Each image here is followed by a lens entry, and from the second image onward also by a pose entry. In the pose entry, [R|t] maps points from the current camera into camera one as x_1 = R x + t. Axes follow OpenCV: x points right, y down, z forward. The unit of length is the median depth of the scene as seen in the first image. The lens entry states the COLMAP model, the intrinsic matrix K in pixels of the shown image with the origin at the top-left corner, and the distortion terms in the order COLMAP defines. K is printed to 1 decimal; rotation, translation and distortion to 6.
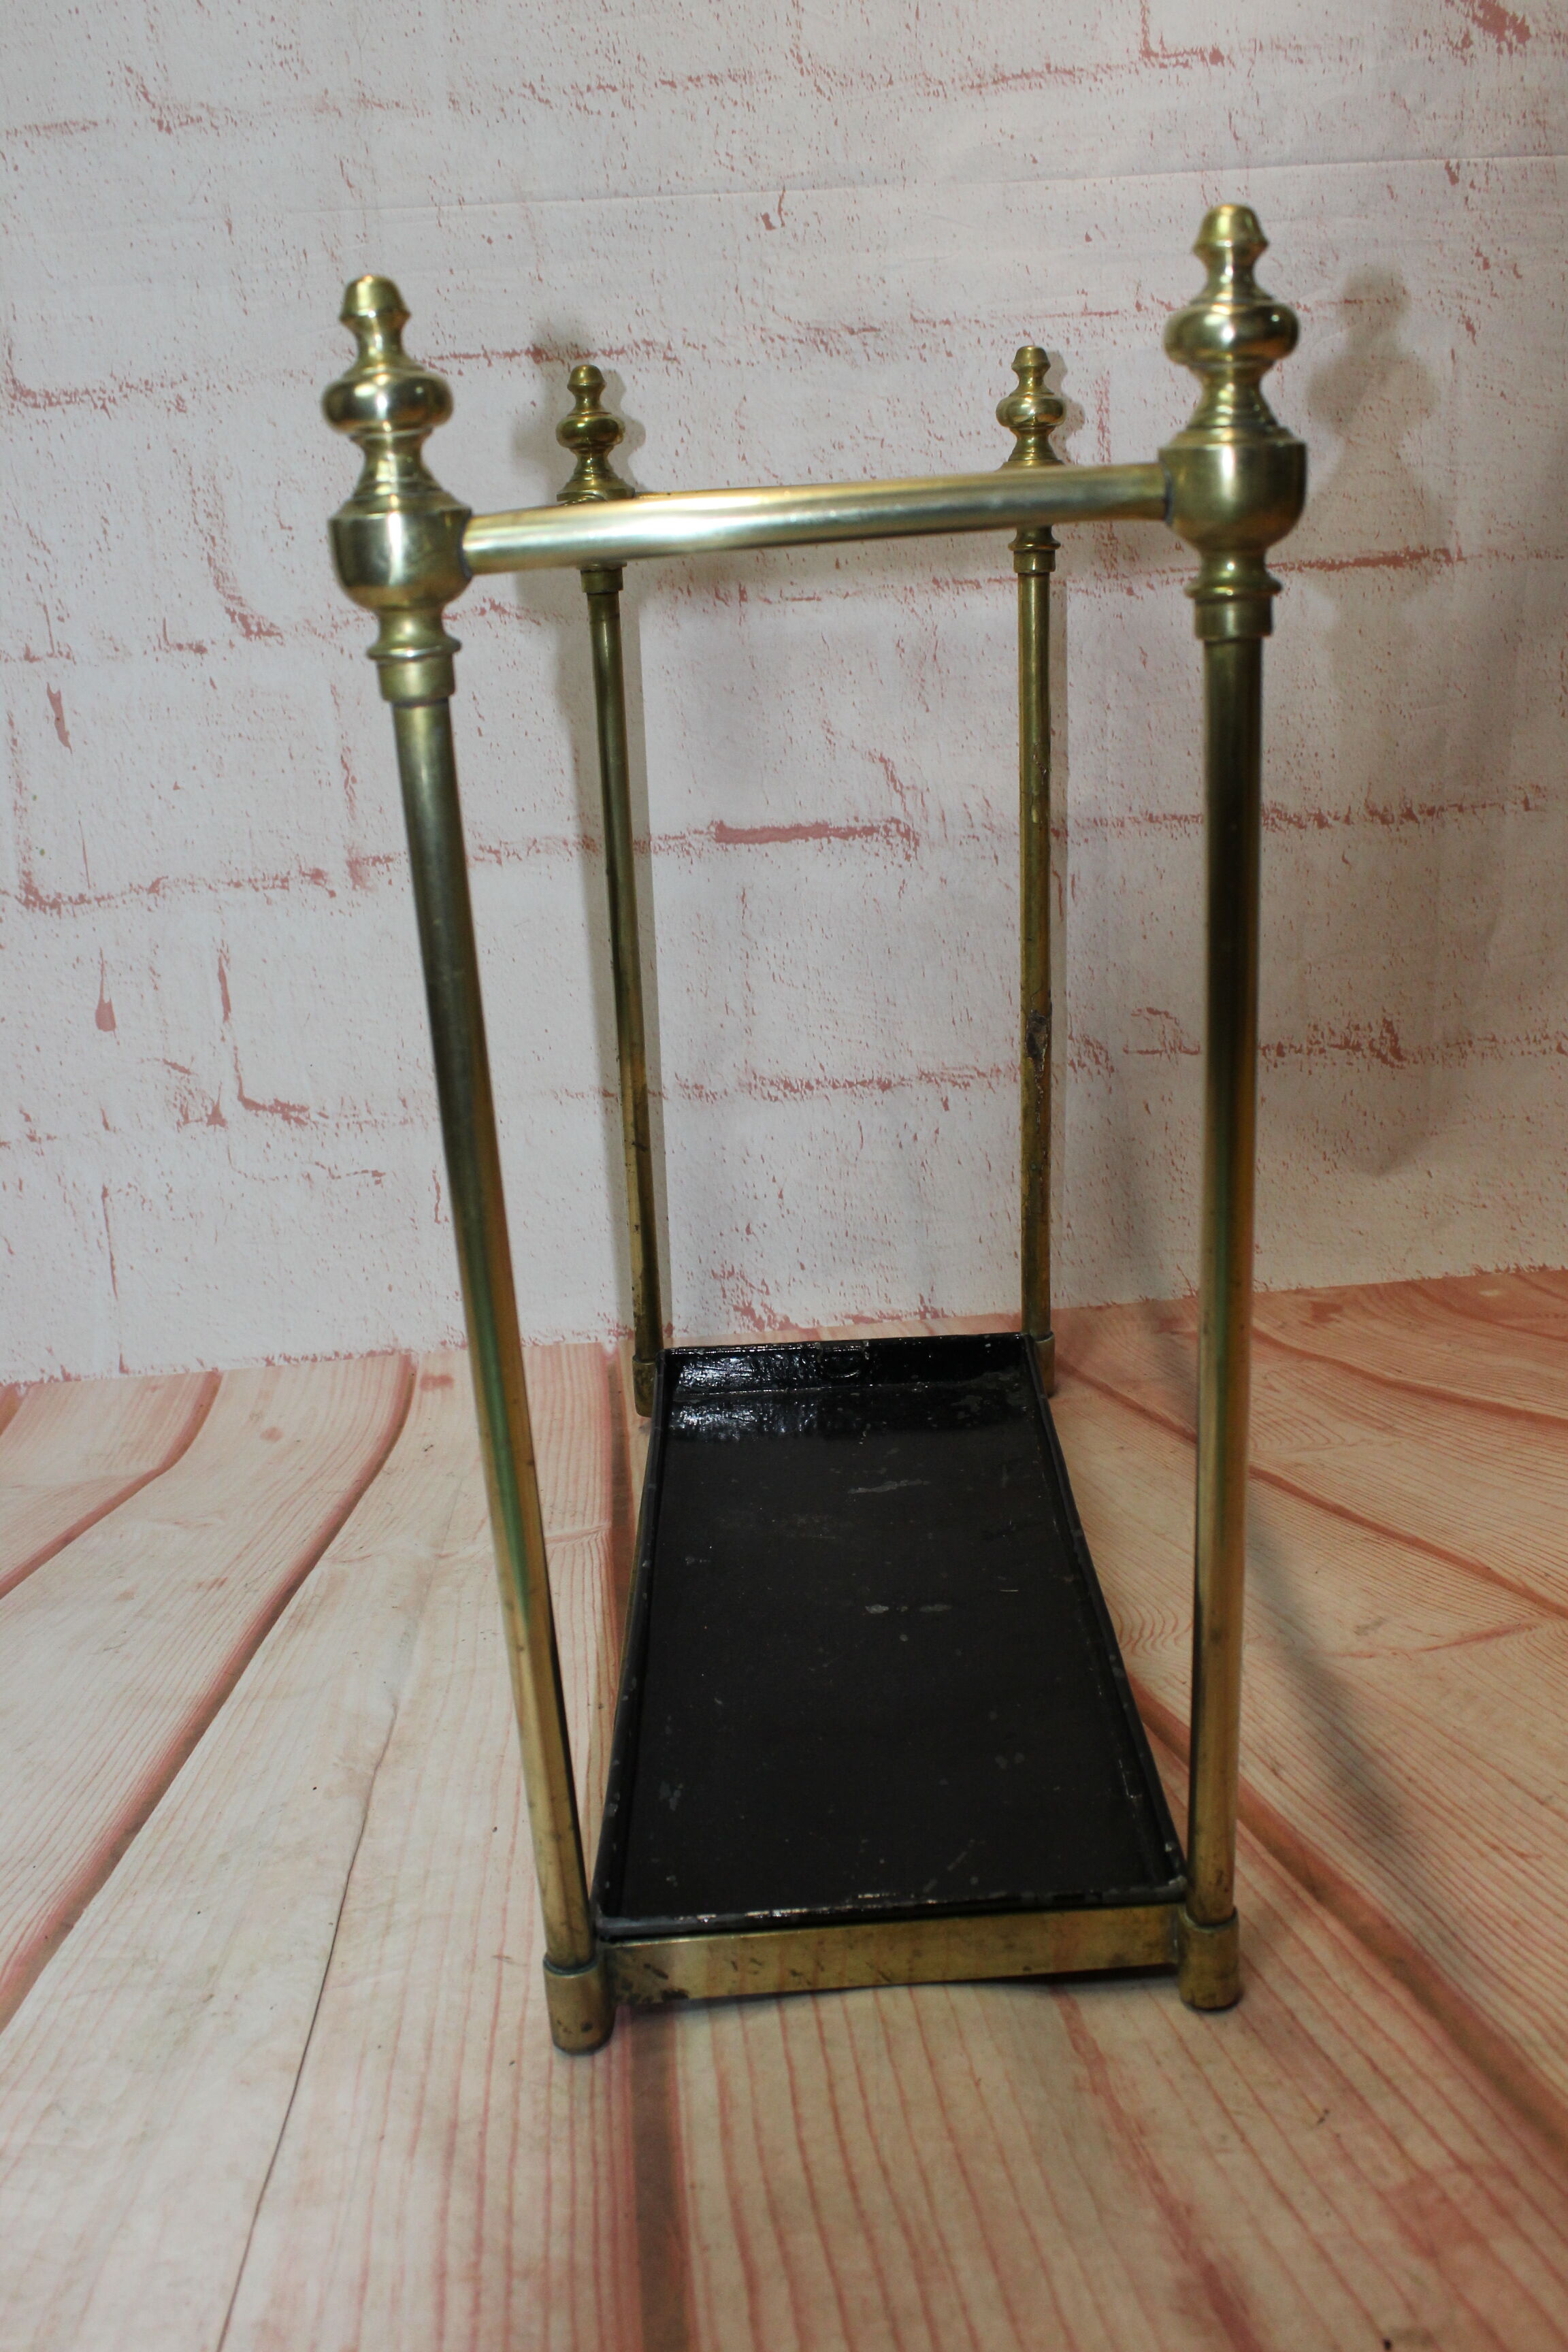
lens RADIAL K [[2169.8, 0, 779.5], [0, 2169.8, 1166.6], [0, 0, 1]] dist [-0.092006, 0.000000]
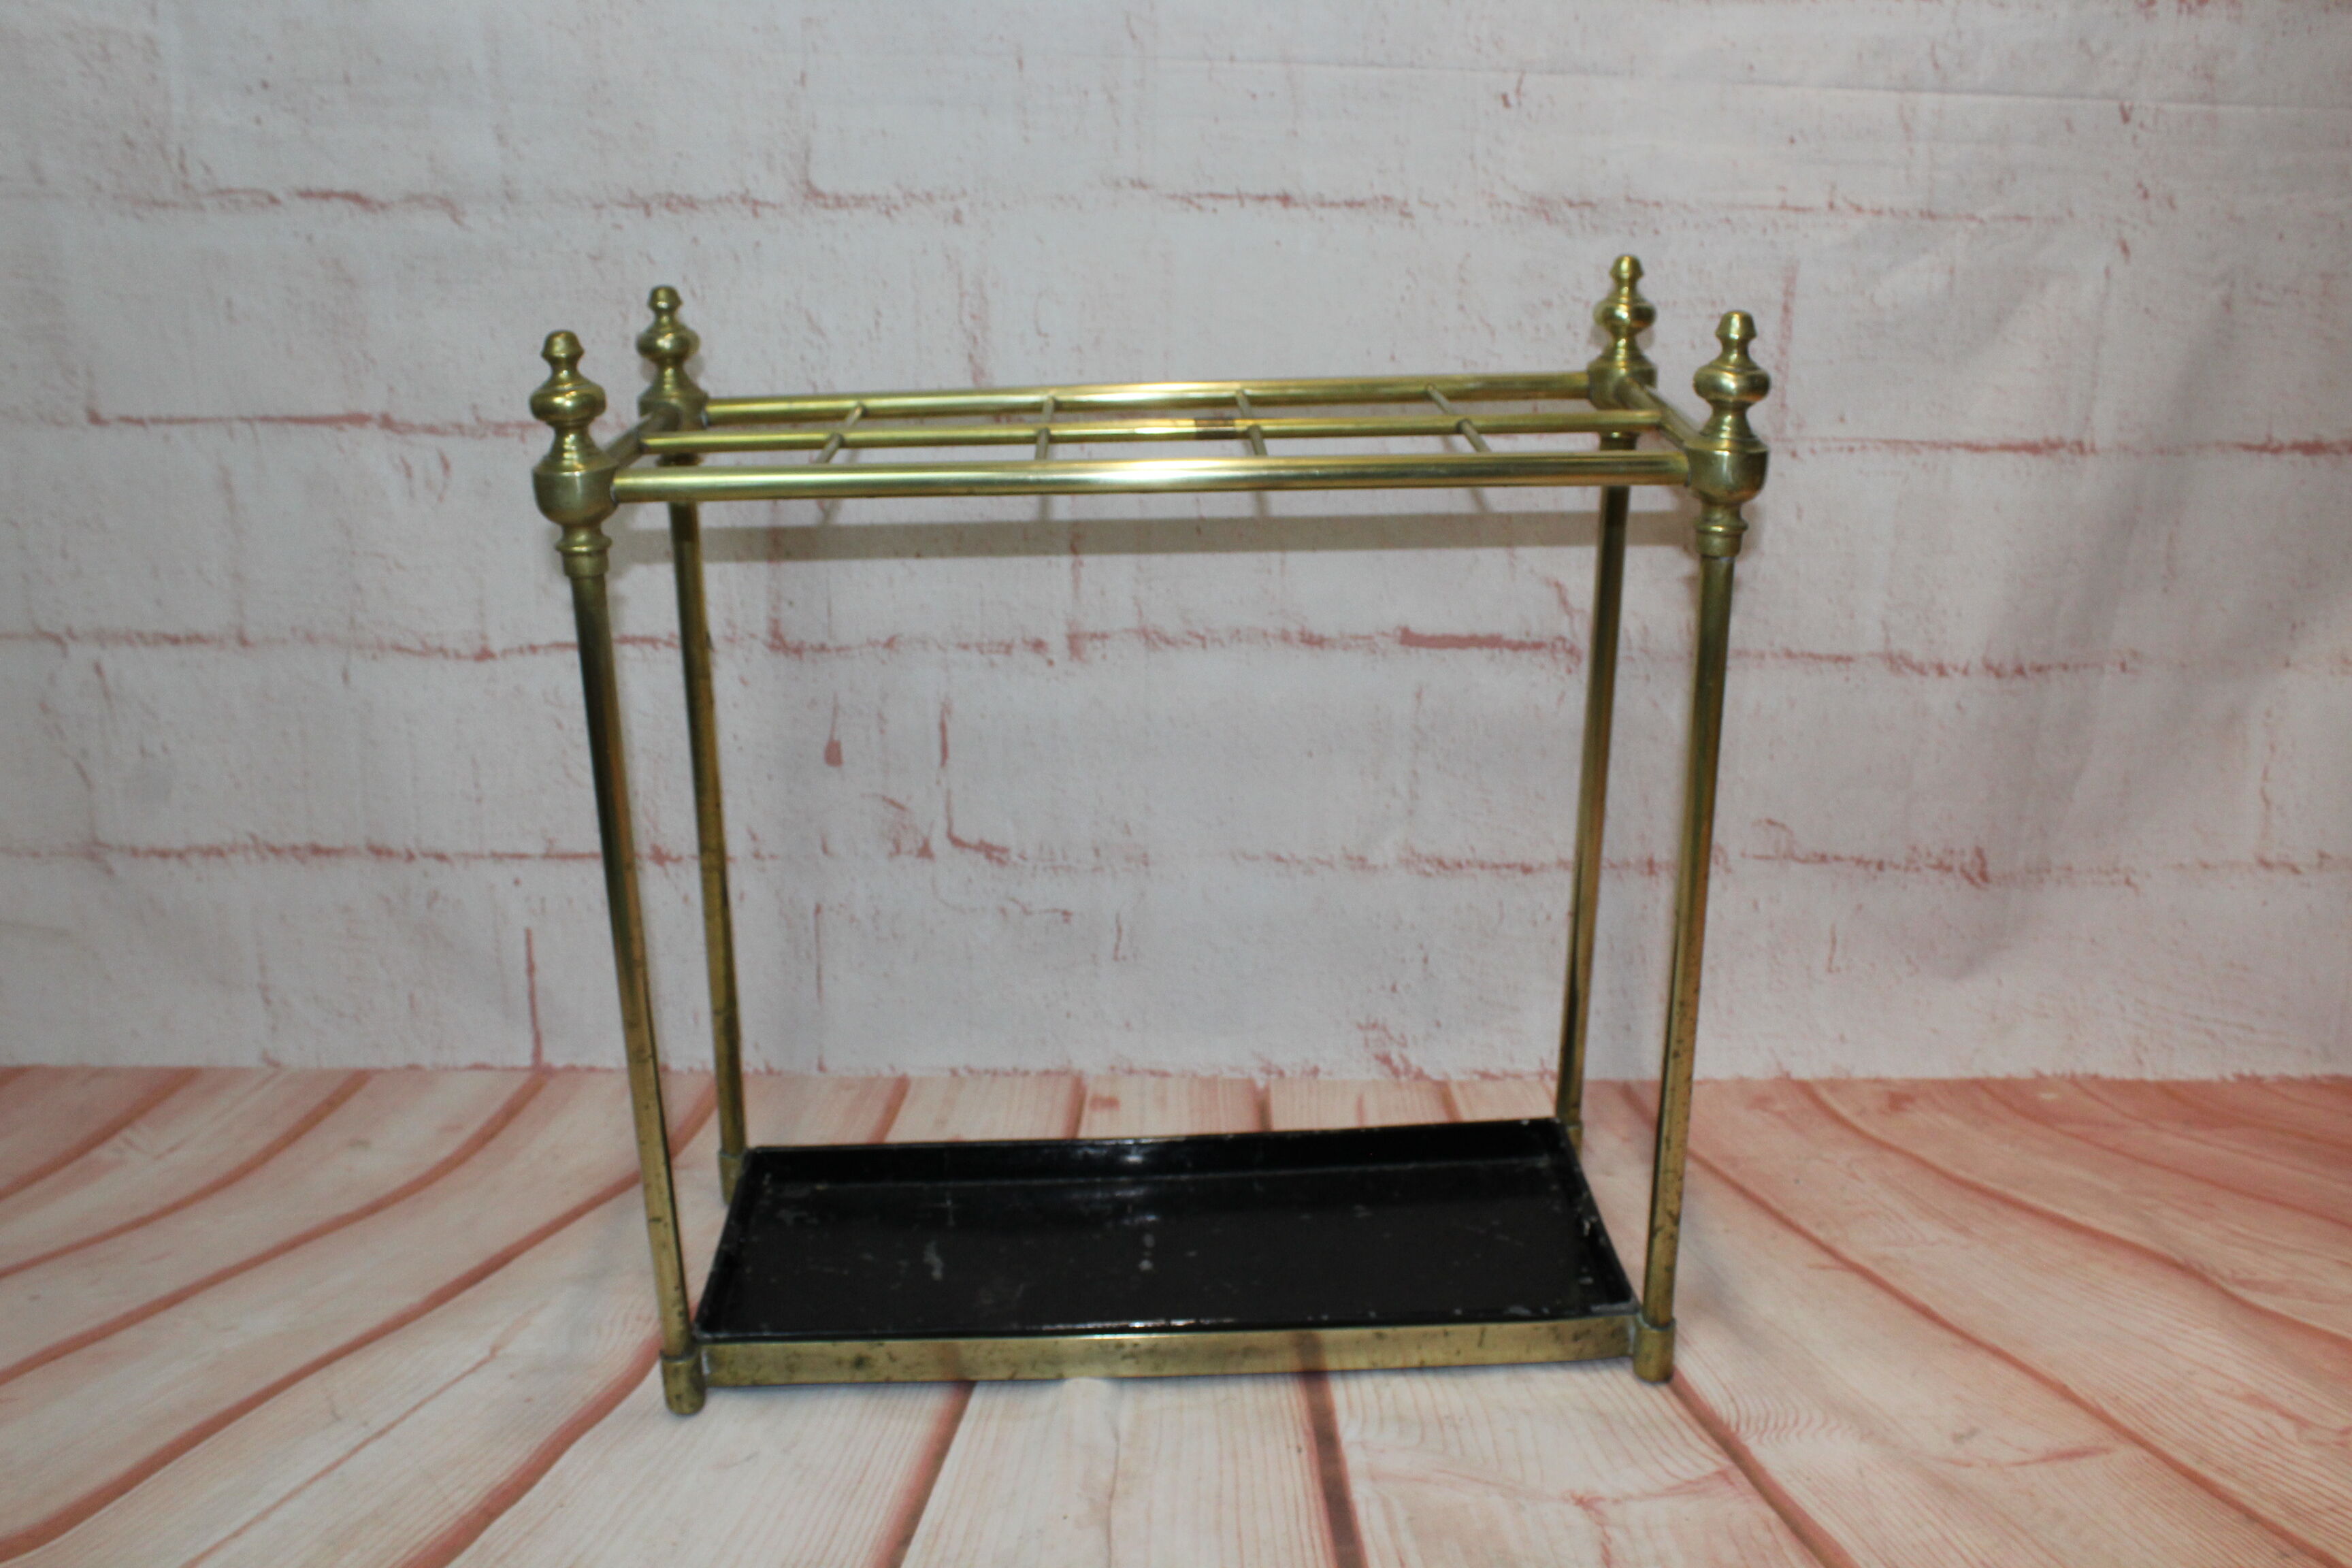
lens RADIAL K [[2115.2, 0, 1177.7], [0, 2115.2, 754.9], [0, 0, 1]] dist [-0.142226, 0.122113]
pose [[0.996608, 0.081488, -0.011456, -0.131171], [-0.081259, 0.996508, 0.019204, -0.109432], [0.012981, -0.018208, 0.999750, -0.084521]]
